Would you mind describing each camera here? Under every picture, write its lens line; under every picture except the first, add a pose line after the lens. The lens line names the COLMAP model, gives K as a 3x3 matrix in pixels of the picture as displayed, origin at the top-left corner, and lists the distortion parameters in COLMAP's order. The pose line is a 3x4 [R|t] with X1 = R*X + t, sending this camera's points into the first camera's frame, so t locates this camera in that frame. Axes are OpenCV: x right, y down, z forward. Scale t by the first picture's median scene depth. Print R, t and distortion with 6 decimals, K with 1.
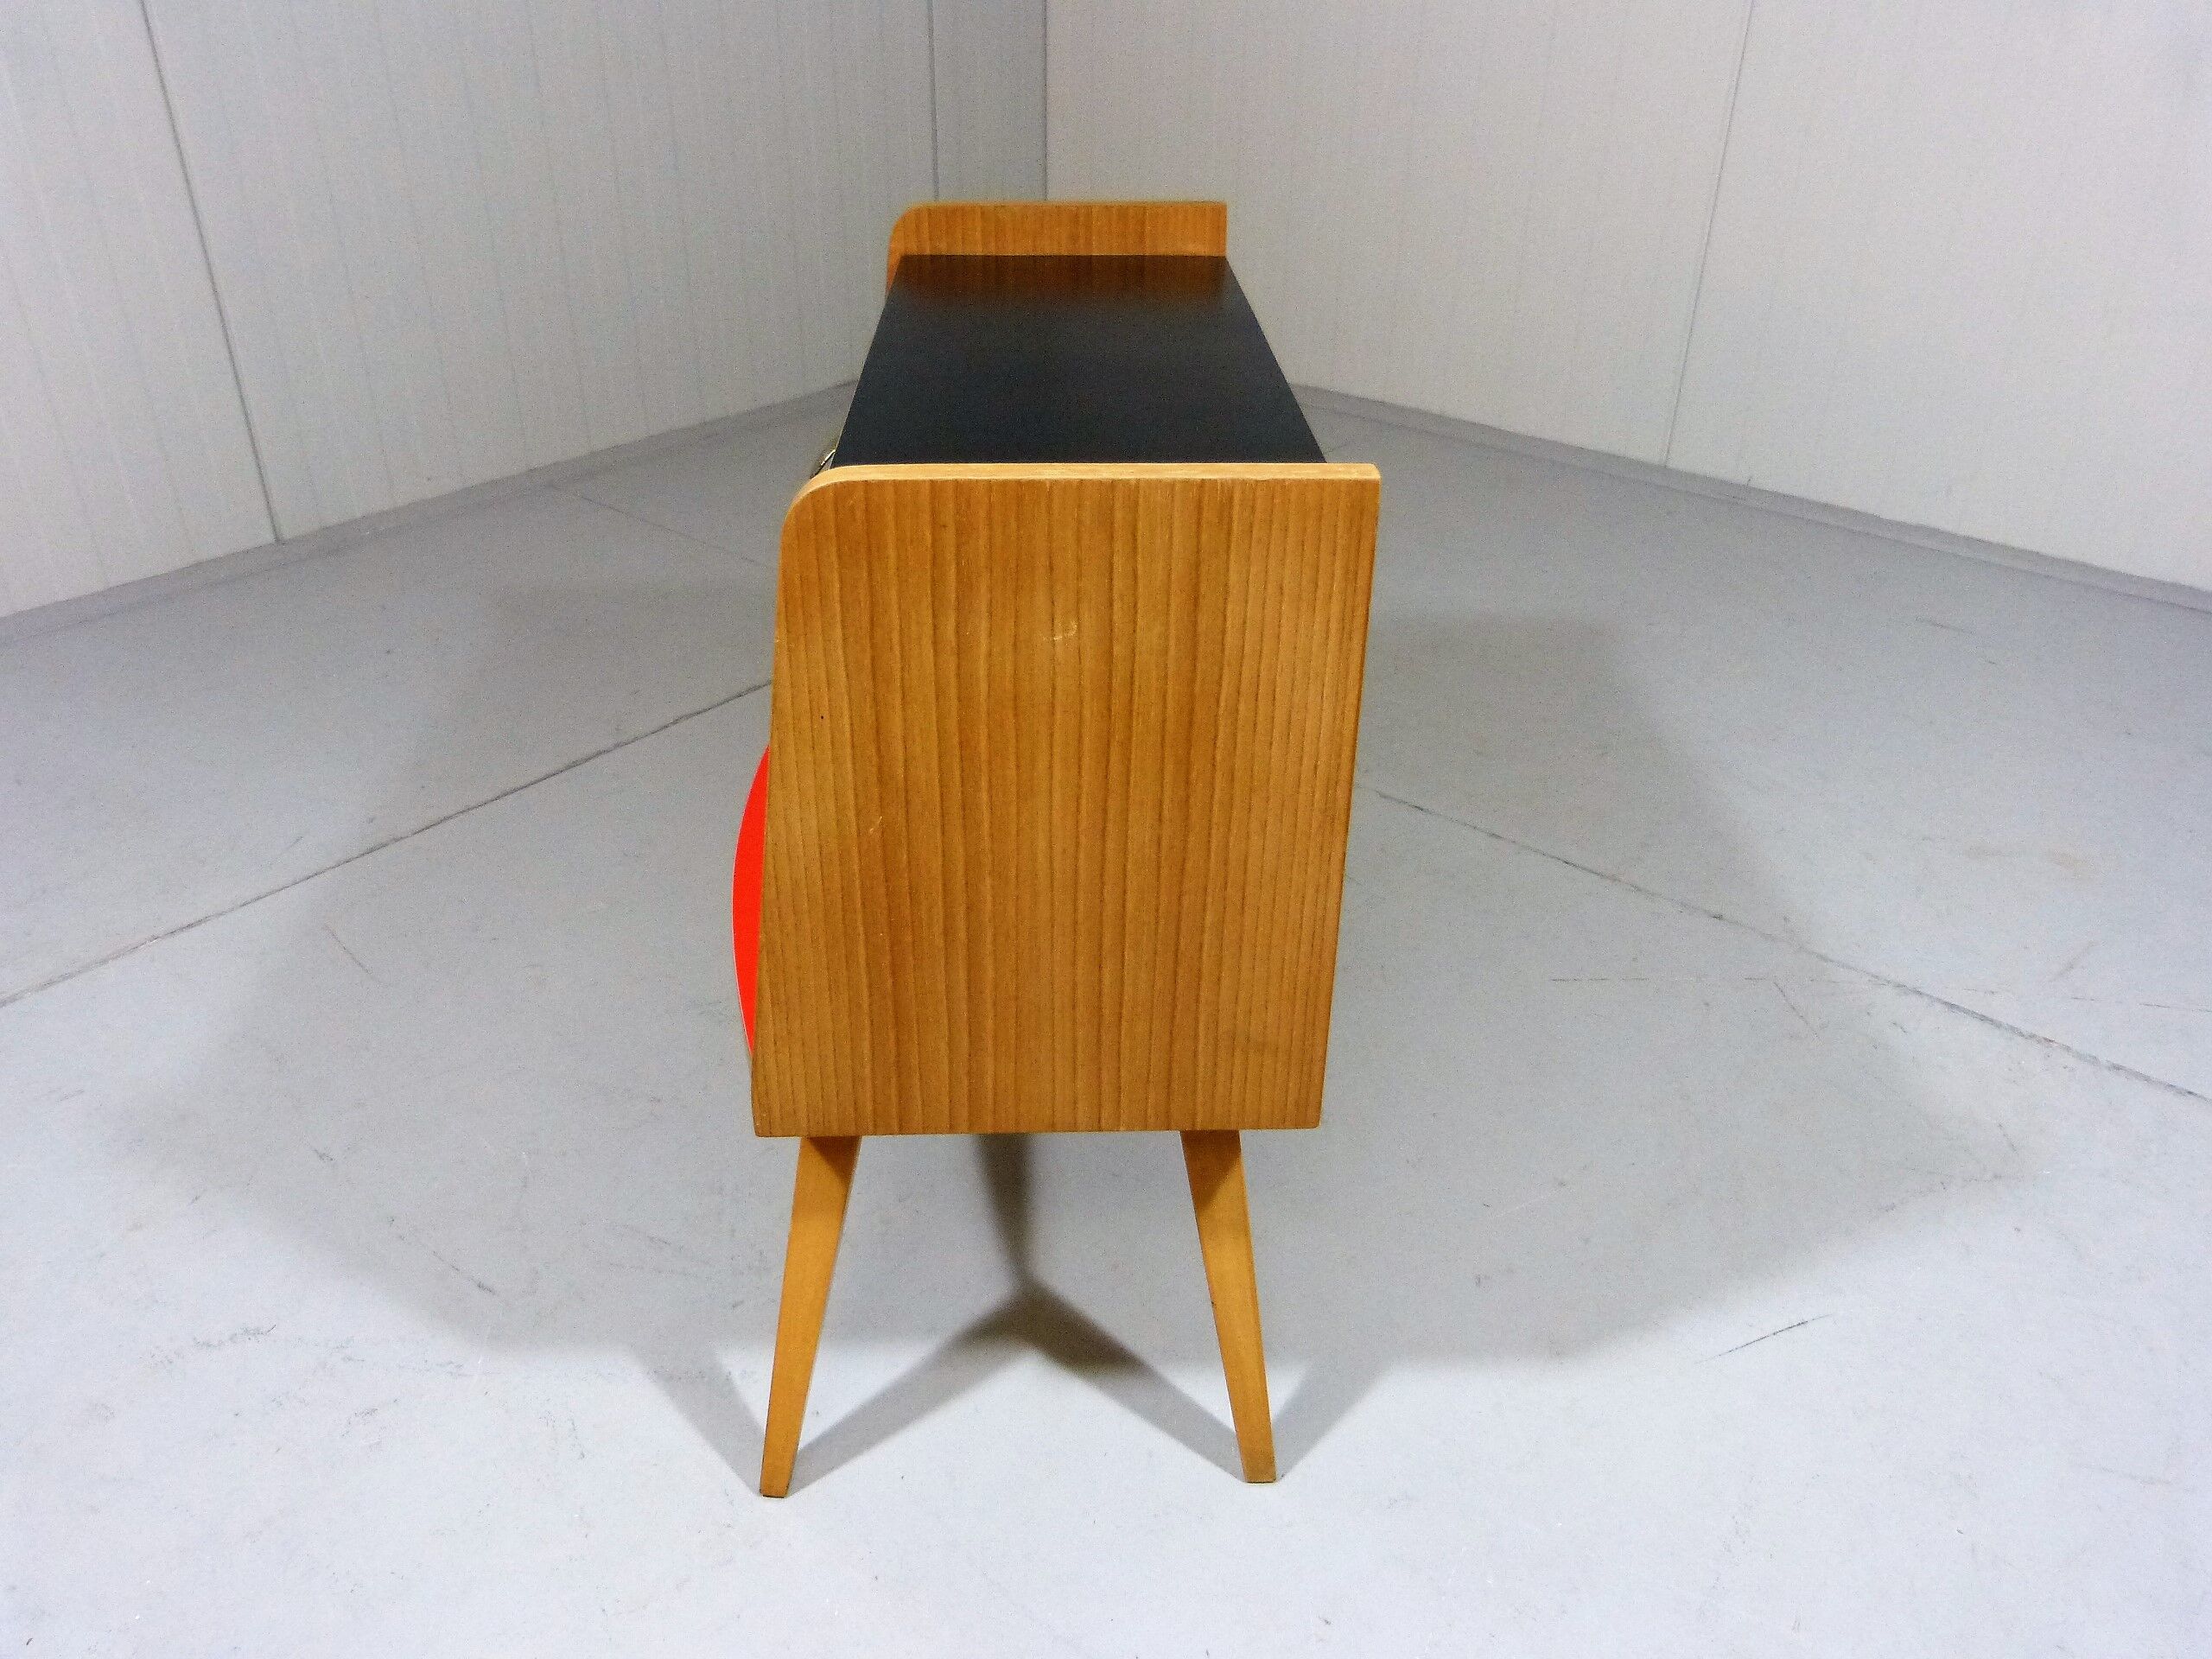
lens RADIAL K [[1729.6, 0, 1096.0], [0, 1729.6, 870.0], [0, 0, 1]] dist [-0.021255, -0.005334]
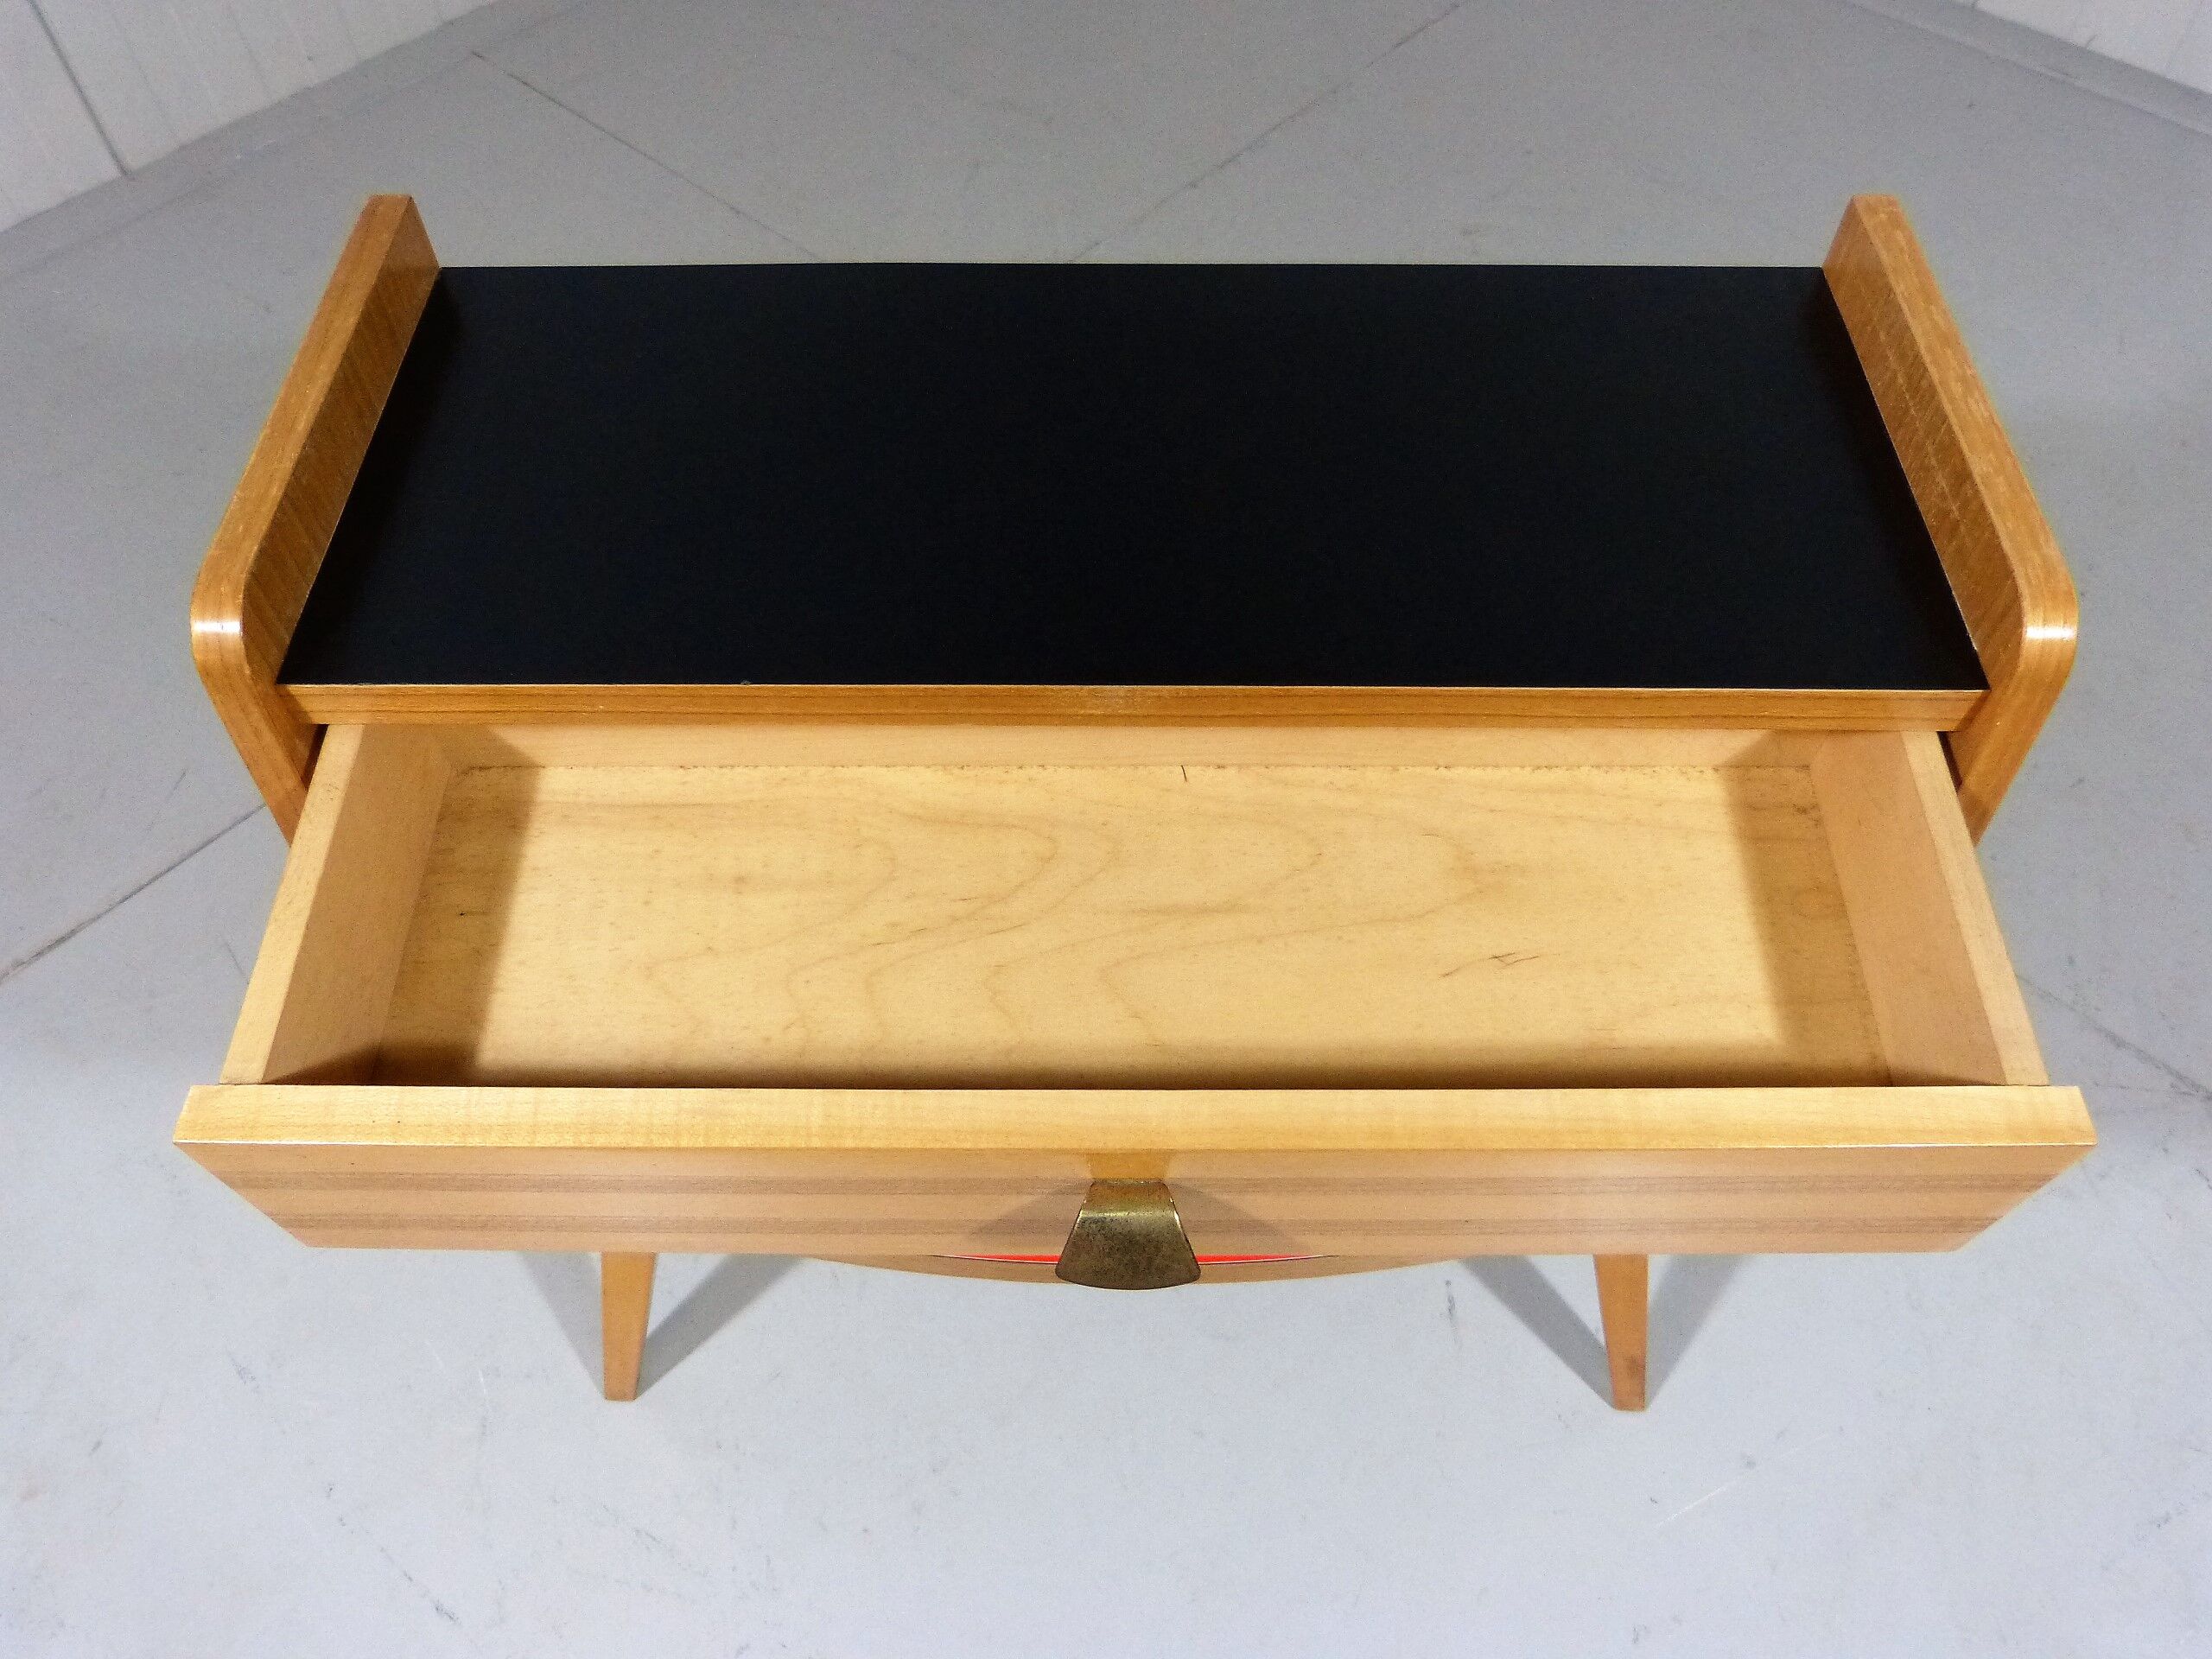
lens RADIAL K [[1712.4, 0, 1095.3], [0, 1712.4, 859.7], [0, 0, 1]] dist [-0.026216, 0.014462]
pose [[0.998927, 0.021380, -0.041091, -0.012274], [-0.003048, 0.915525, 0.402250, -0.506850], [0.046219, -0.401693, 0.914607, 0.475907]]
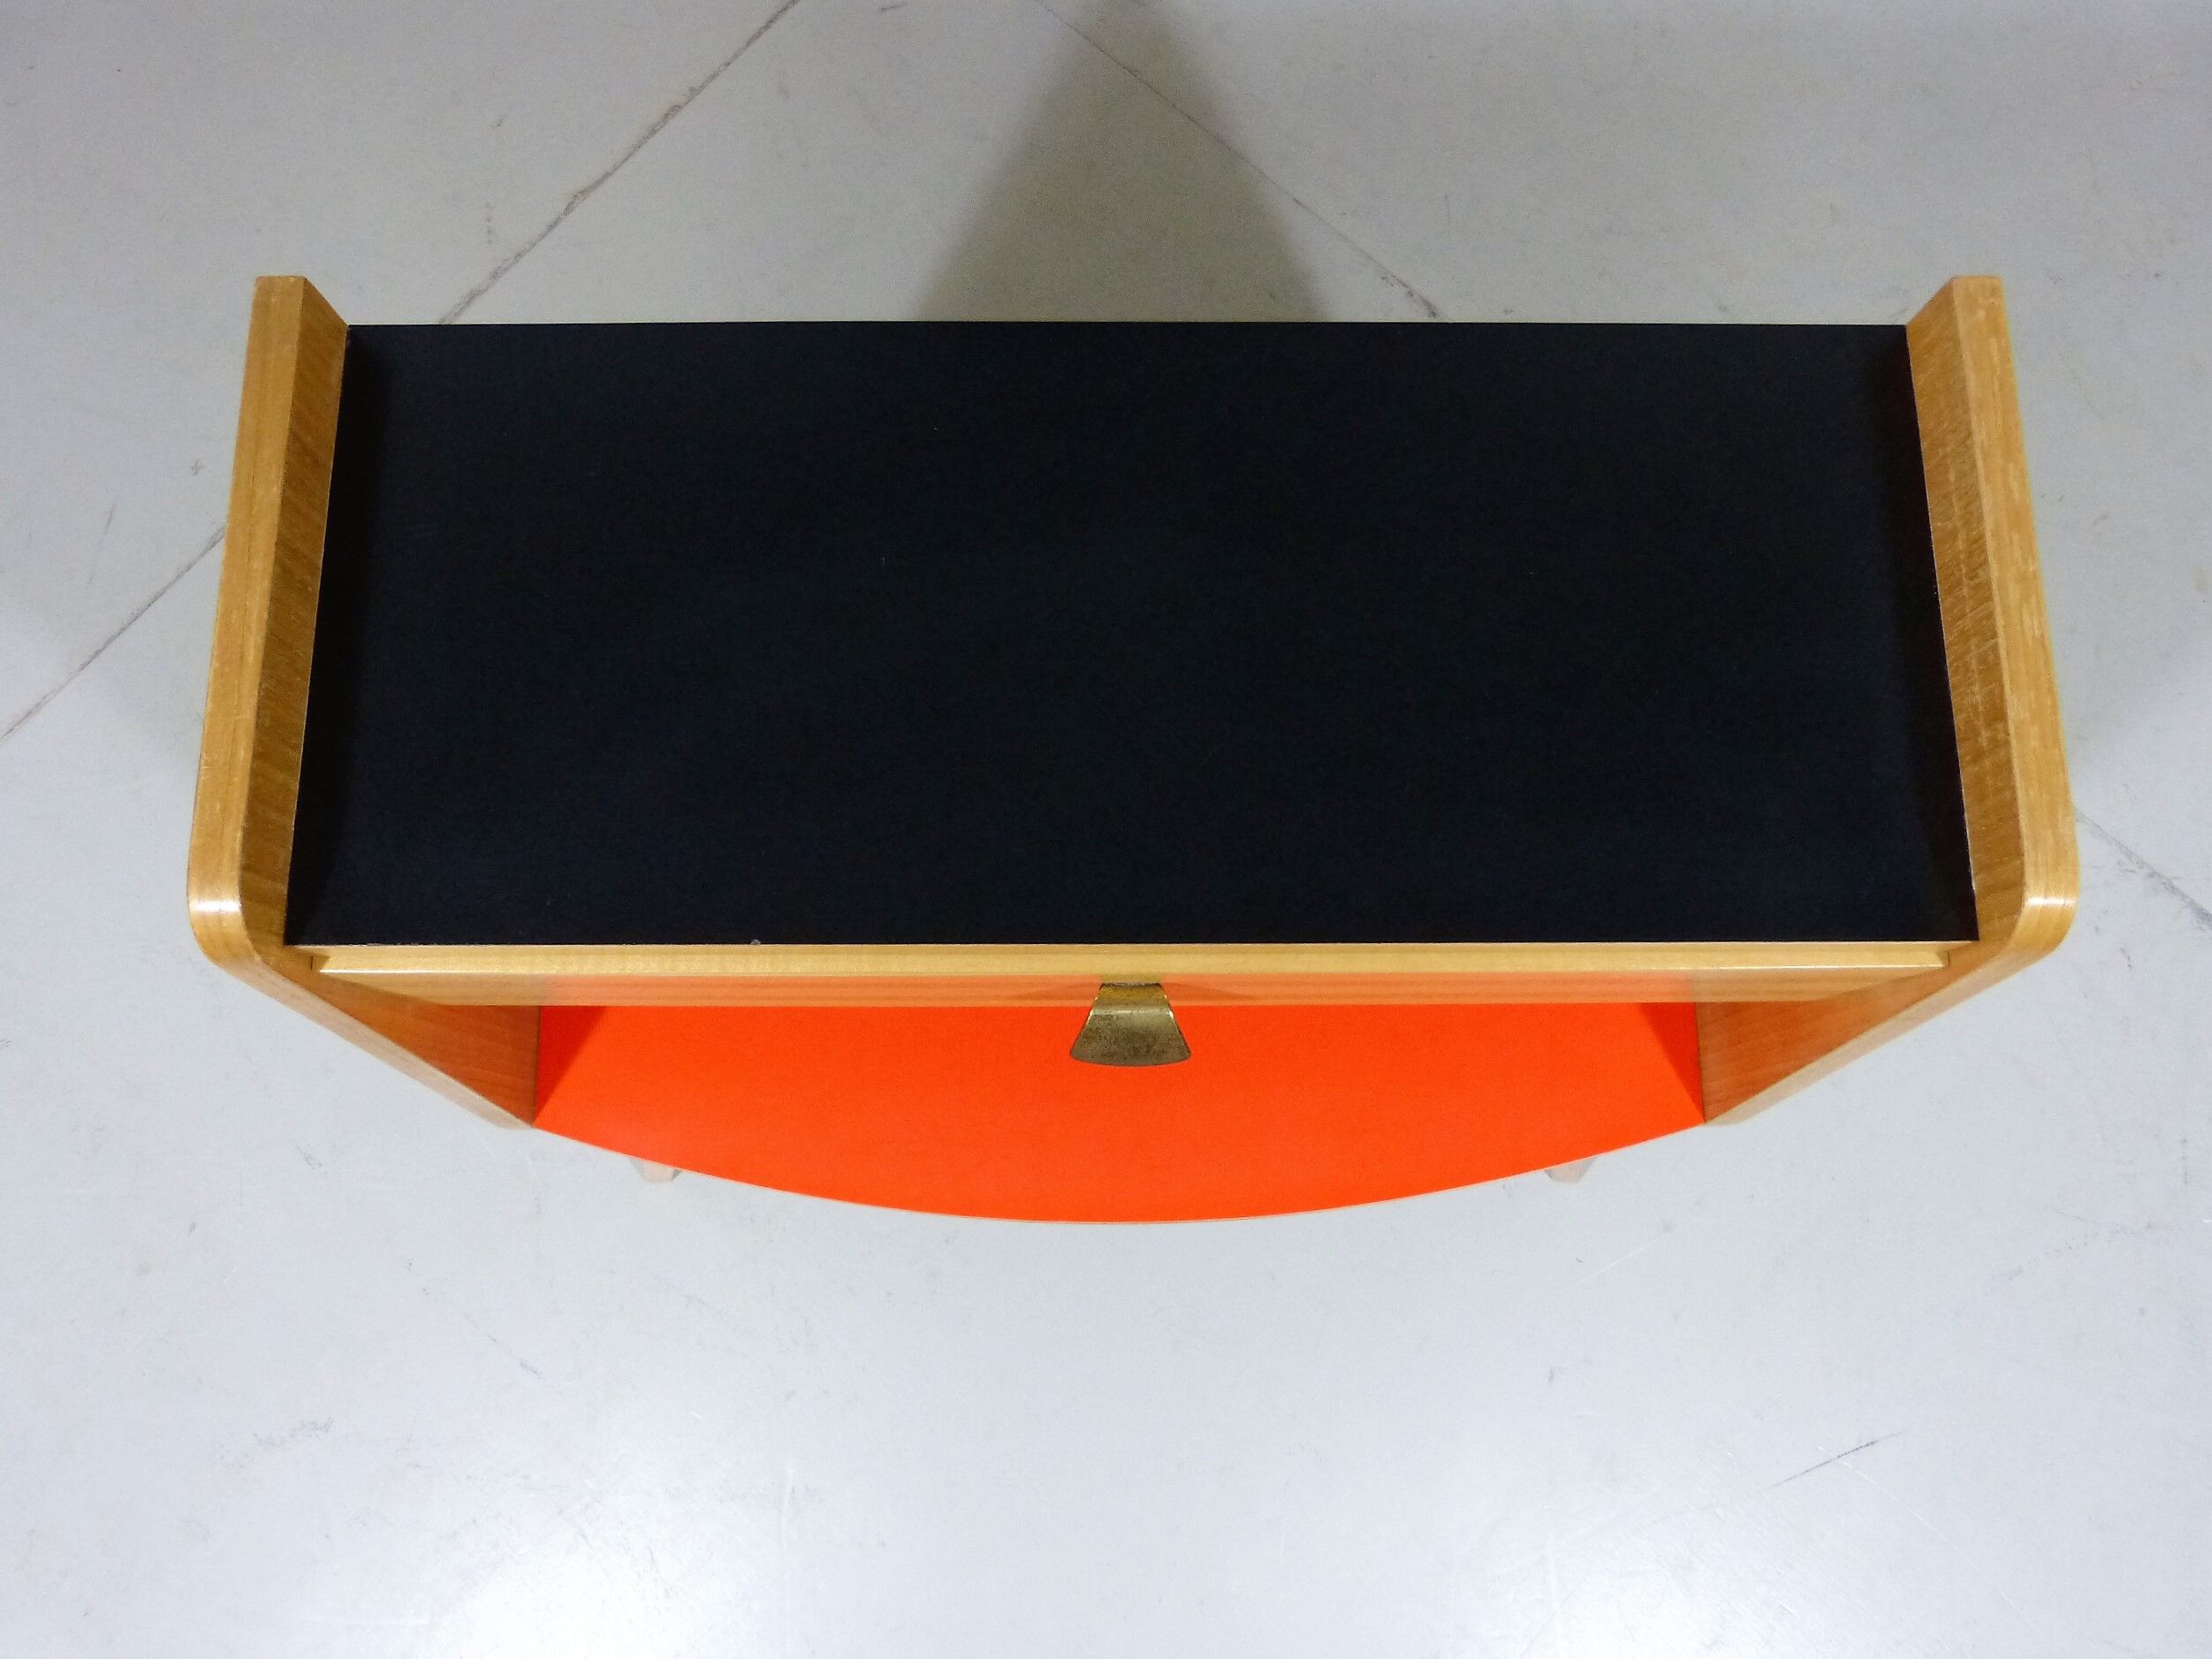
lens RADIAL K [[1737.2, 0, 1098.4], [0, 1737.2, 899.0], [0, 0, 1]] dist [-0.027294, 0.009094]
pose [[0.999616, 0.024992, -0.011935, -0.032368], [-0.008093, 0.675720, 0.737114, -0.779815], [0.026487, -0.736734, 0.675663, 0.641544]]
